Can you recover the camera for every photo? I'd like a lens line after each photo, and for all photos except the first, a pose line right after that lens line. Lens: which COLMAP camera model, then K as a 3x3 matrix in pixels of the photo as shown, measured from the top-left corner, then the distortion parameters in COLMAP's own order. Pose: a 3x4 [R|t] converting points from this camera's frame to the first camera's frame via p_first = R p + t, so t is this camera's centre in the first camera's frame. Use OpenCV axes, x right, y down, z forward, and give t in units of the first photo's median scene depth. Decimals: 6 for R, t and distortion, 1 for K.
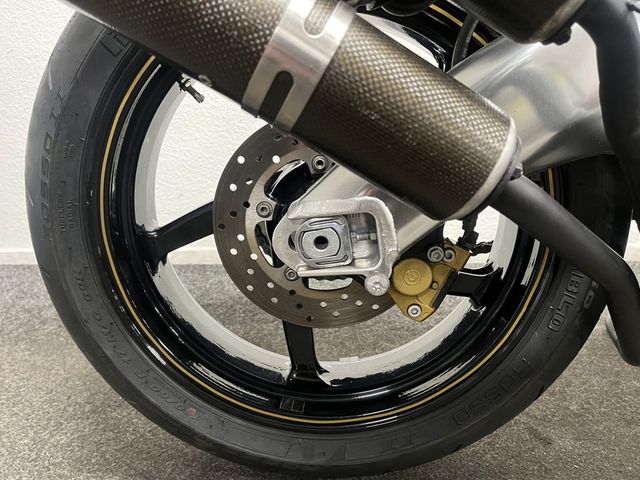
lens RADIAL K [[484.6, 0, 322.3], [0, 484.6, 239.5], [0, 0, 1]] dist [0.055765, -0.042547]
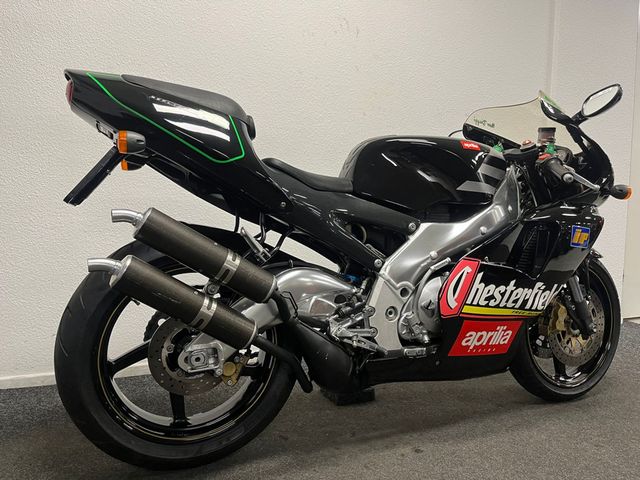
lens RADIAL K [[484.6, 0, 319.9], [0, 484.6, 236.8], [0, 0, 1]] dist [0.055765, -0.042547]
pose [[0.913158, 0.010636, 0.407466, -0.452143], [0.075220, 0.978093, -0.194105, -0.076916], [-0.400604, 0.207899, 0.892353, -1.725246]]
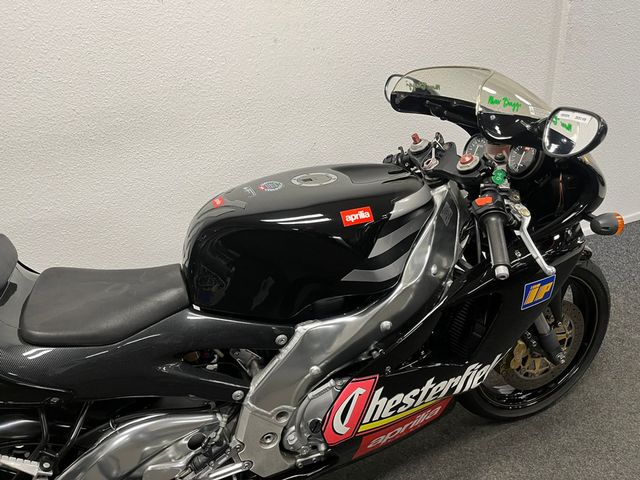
lens RADIAL K [[484.6, 0, 325.2], [0, 484.6, 238.8], [0, 0, 1]] dist [0.055765, -0.042547]
pose [[0.931369, -0.238151, 0.275383, 0.954702], [0.180555, 0.958954, 0.218650, -1.510204], [-0.316151, -0.153922, 0.936139, -1.305275]]
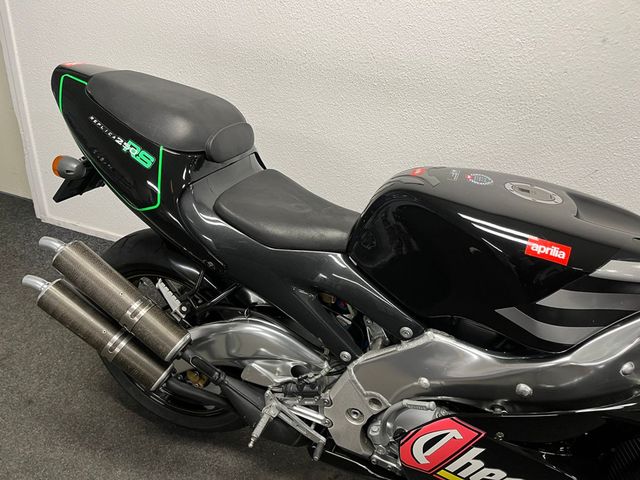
lens RADIAL K [[484.6, 0, 317.9], [0, 484.6, 238.3], [0, 0, 1]] dist [0.055765, -0.042547]
pose [[0.934577, 0.243755, -0.259133, 1.336161], [-0.182341, 0.953640, 0.239422, -1.430395], [0.305480, -0.176507, 0.935696, -1.218012]]
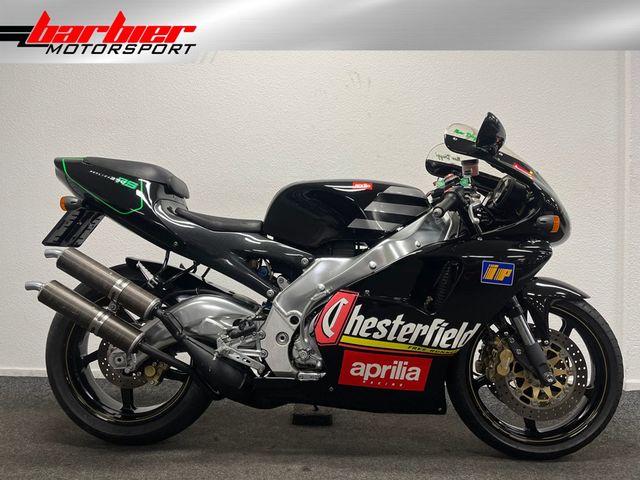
lens RADIAL K [[484.6, 0, 321.5], [0, 484.6, 240.6], [0, 0, 1]] dist [0.055765, -0.042547]
pose [[0.998790, 0.020712, -0.044611, 1.507620], [-0.032089, 0.961792, -0.271893, 0.086434], [0.037276, 0.272996, 0.961293, -2.513817]]
